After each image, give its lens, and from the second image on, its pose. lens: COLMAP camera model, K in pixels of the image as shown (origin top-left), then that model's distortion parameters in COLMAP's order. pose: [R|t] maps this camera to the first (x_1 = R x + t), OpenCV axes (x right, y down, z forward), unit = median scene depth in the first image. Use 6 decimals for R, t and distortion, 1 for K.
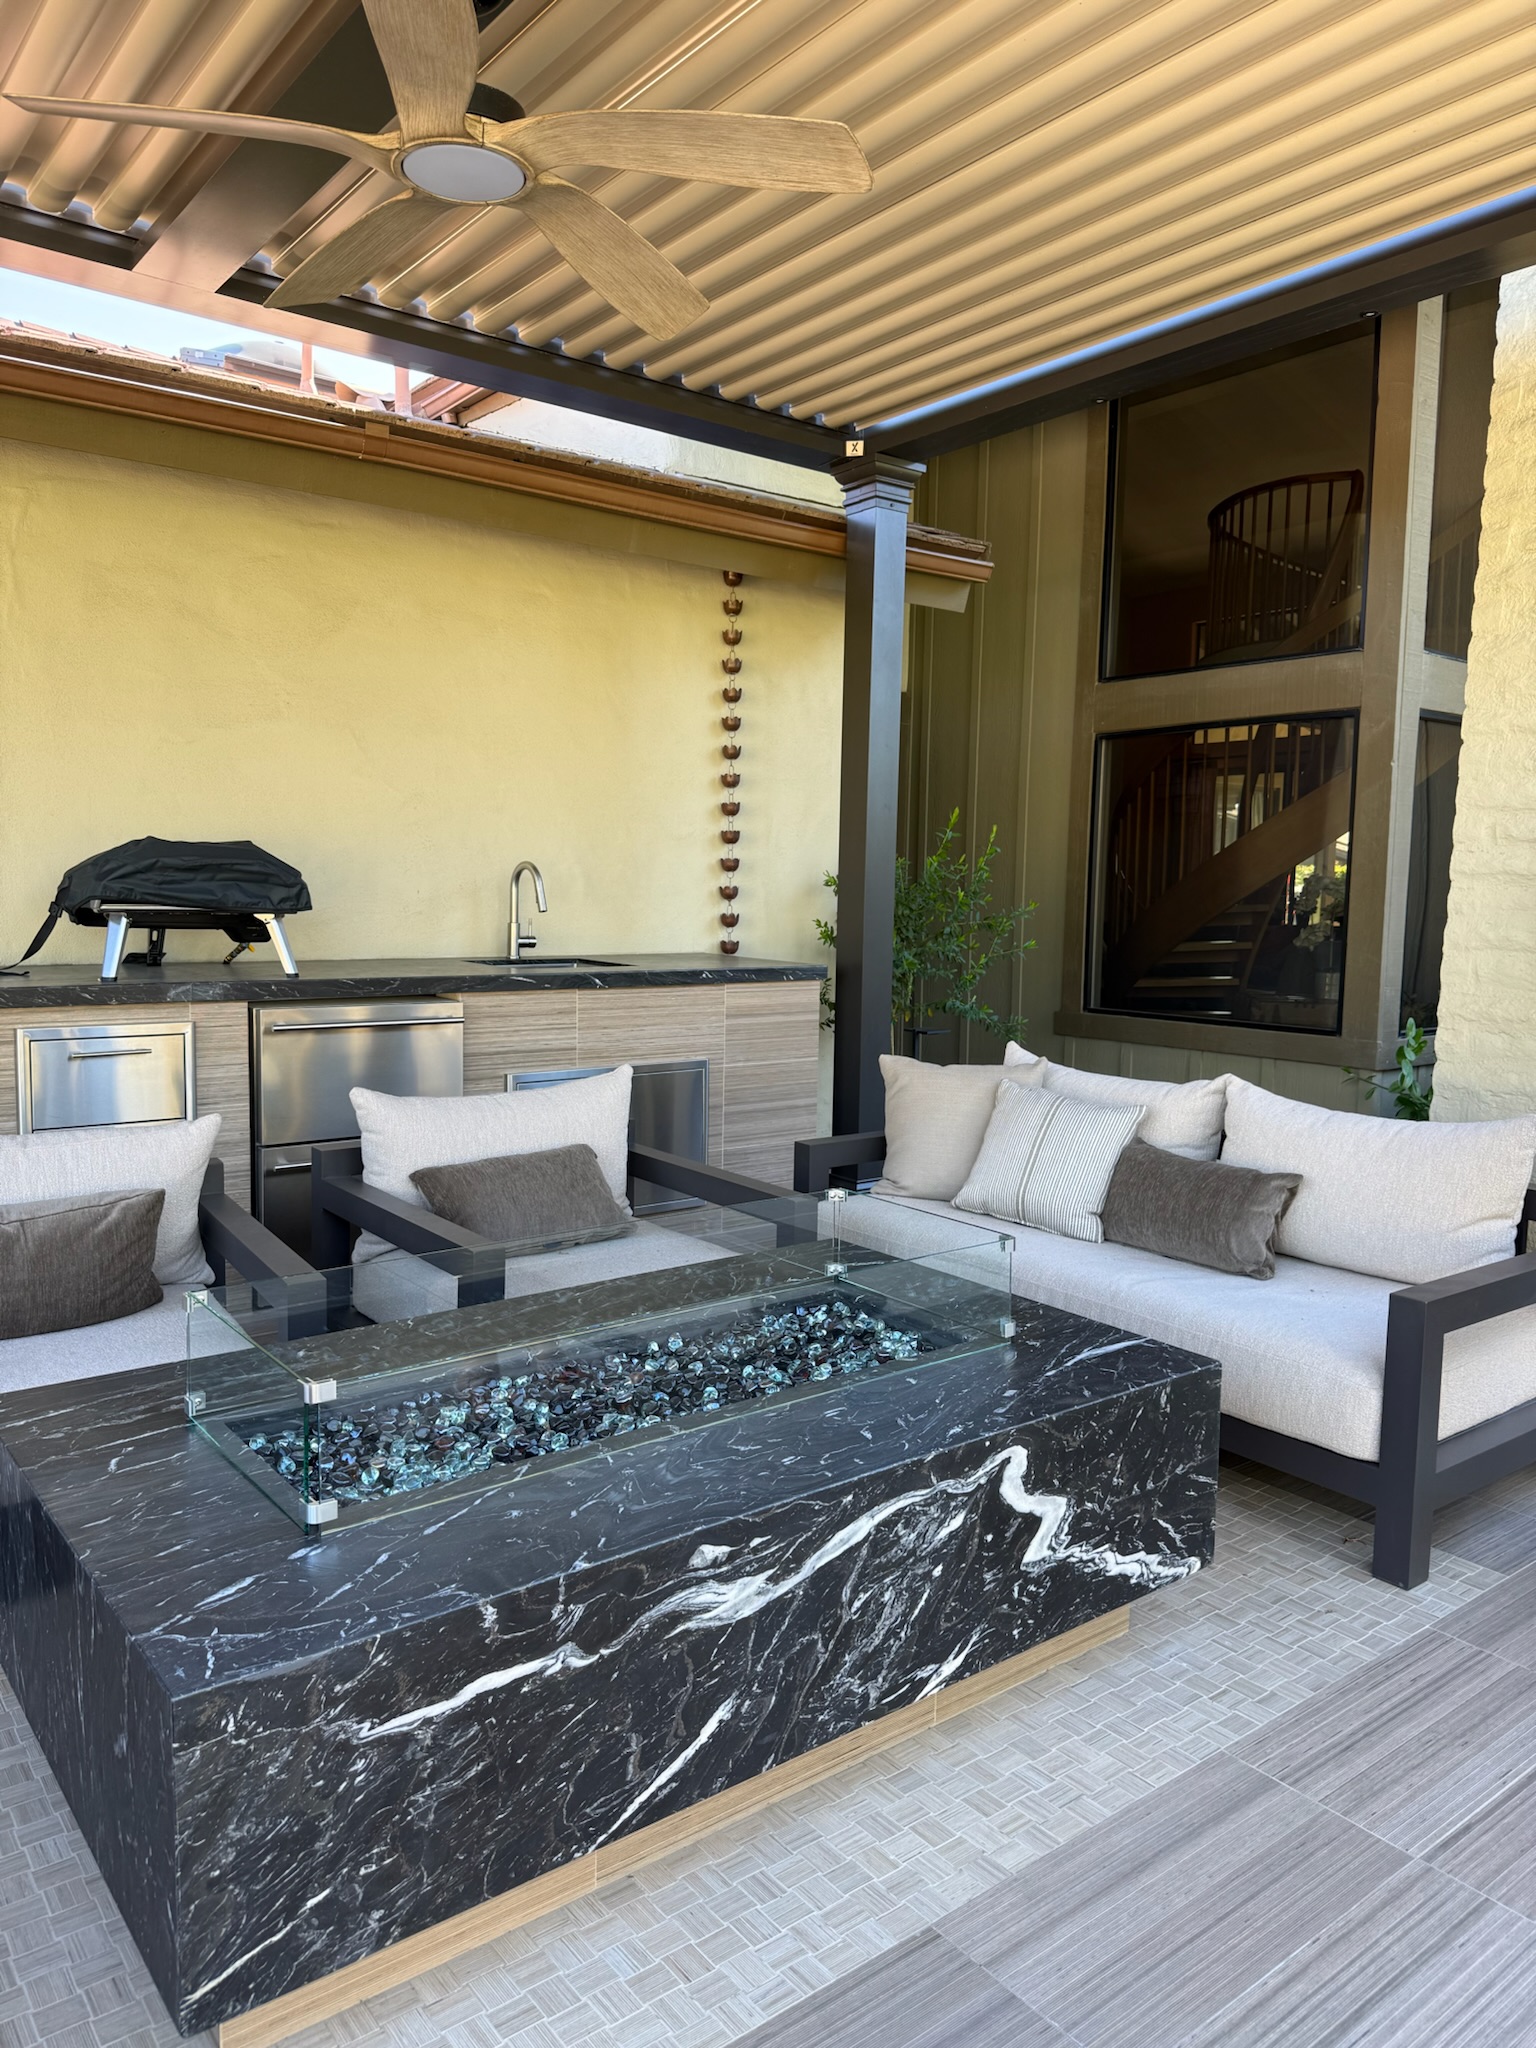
lens RADIAL K [[1454.7, 0, 755.1], [0, 1454.7, 1022.9], [0, 0, 1]] dist [0.055359, -0.070534]
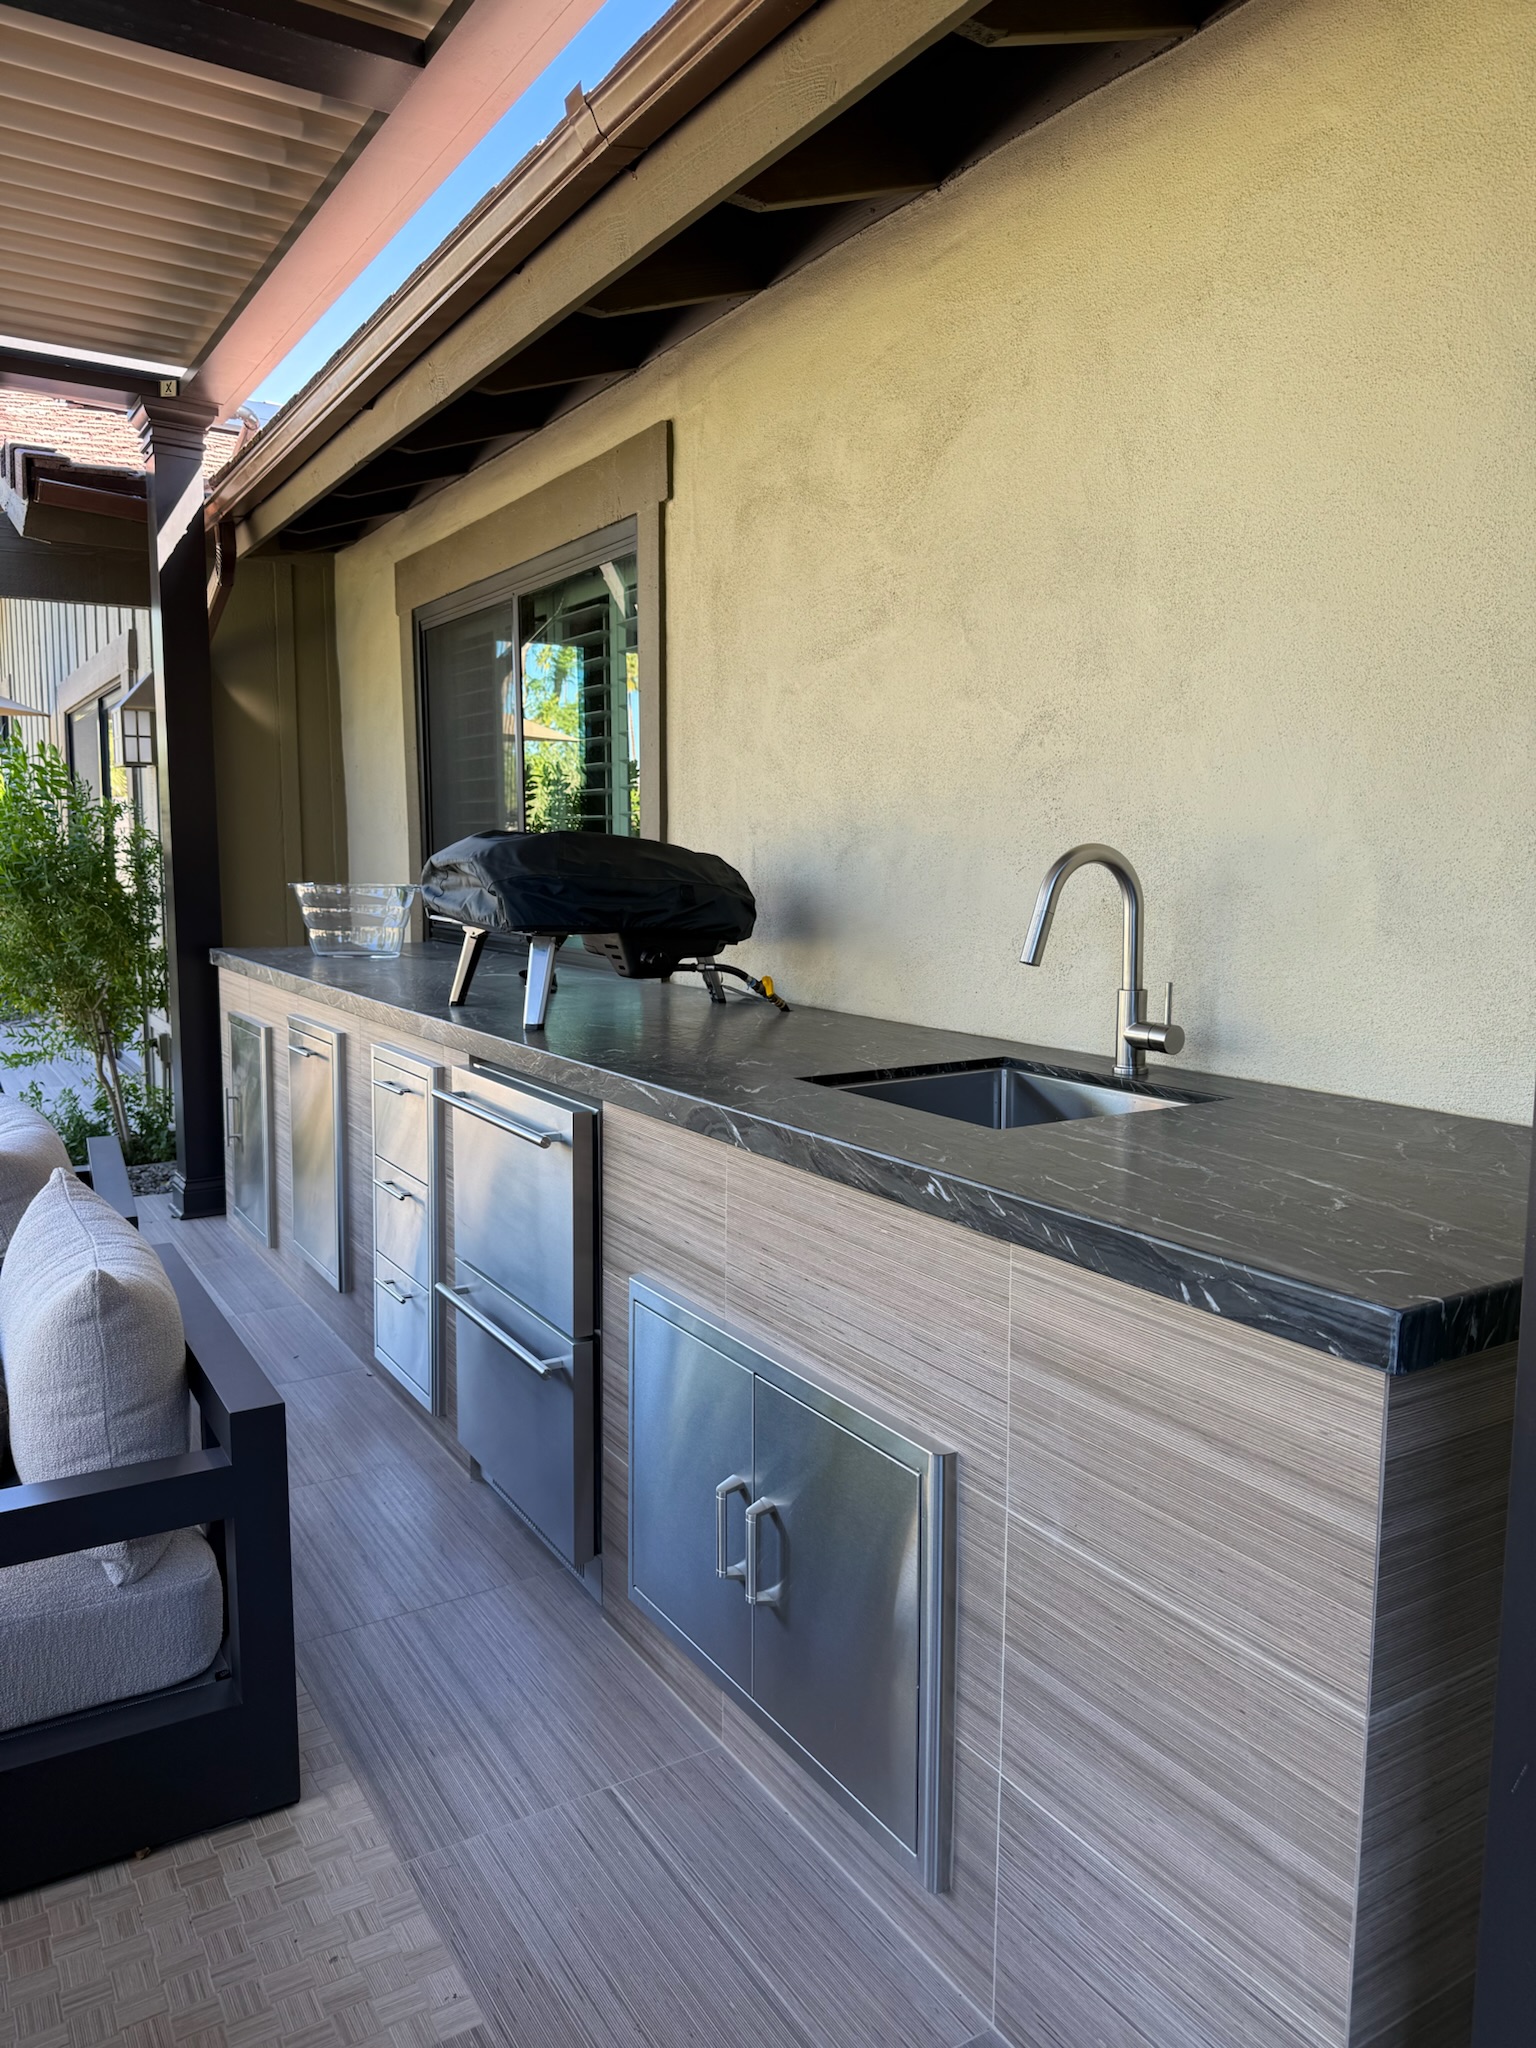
lens RADIAL K [[1454.7, 0, 768.7], [0, 1454.7, 1018.6], [0, 0, 1]] dist [0.055359, -0.070534]
pose [[-0.113624, 0.093961, -0.989071, 0.563529], [-0.112896, 0.987849, 0.106814, -0.200115], [0.987089, 0.123799, -0.101635, 1.988458]]
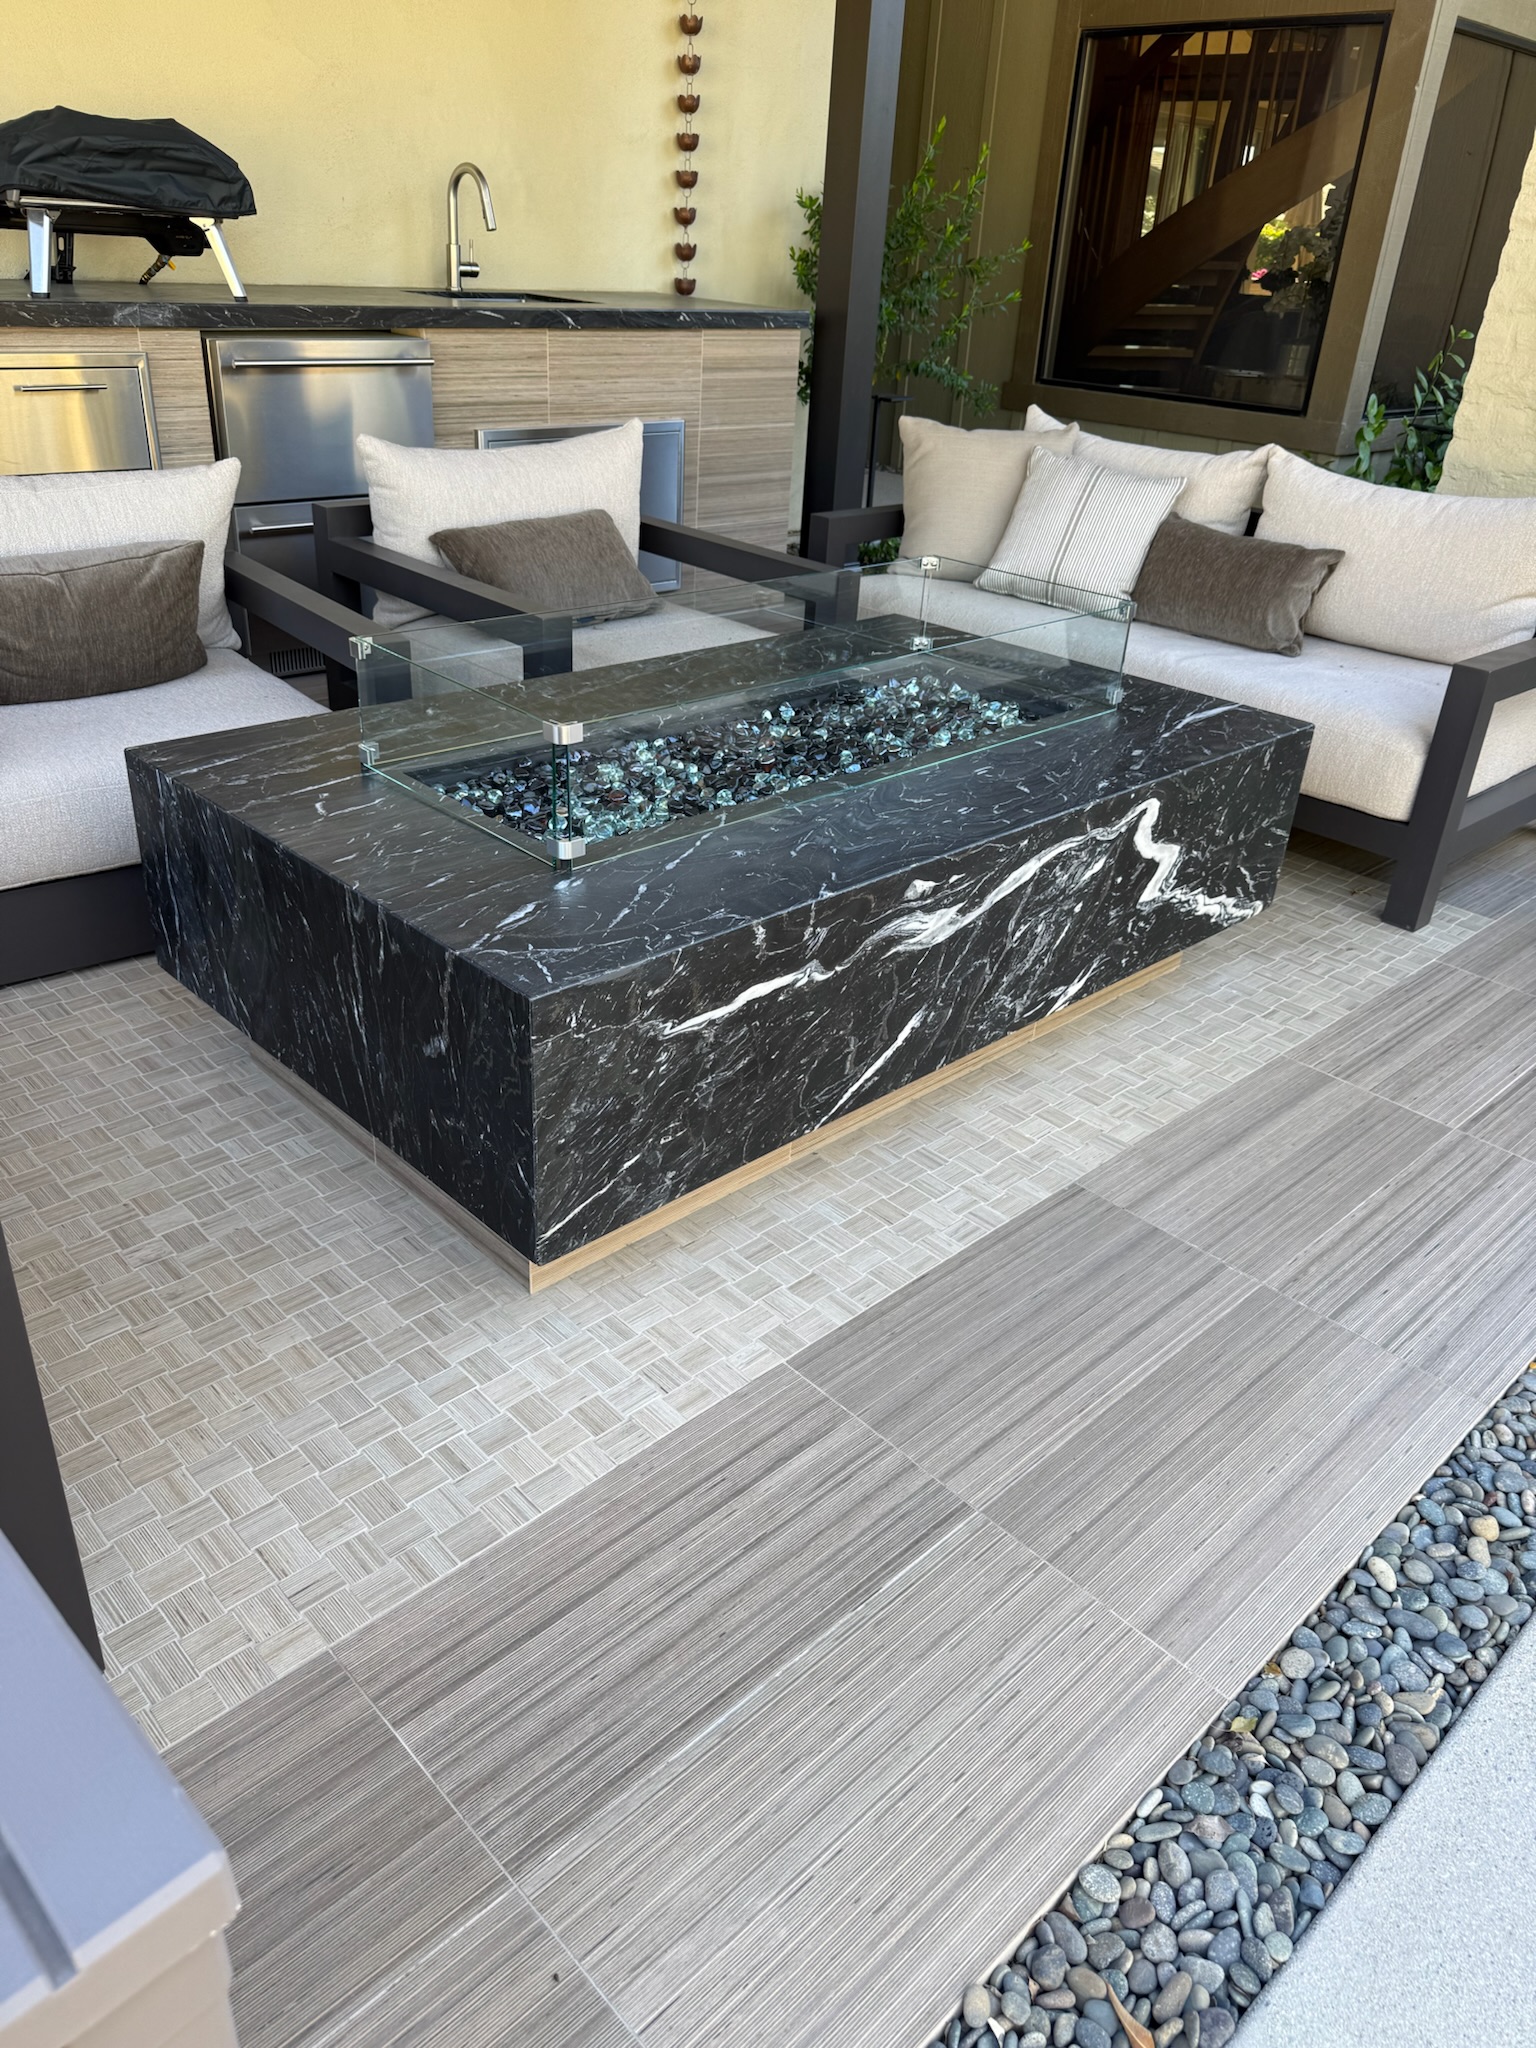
lens RADIAL K [[1454.7, 0, 758.9], [0, 1454.7, 1026.3], [0, 0, 1]] dist [0.055359, -0.070534]
pose [[0.995117, -0.013768, 0.097738, -0.164279], [-0.025874, 0.919211, 0.392914, 0.023439], [-0.095252, -0.393525, 0.914366, -0.009143]]
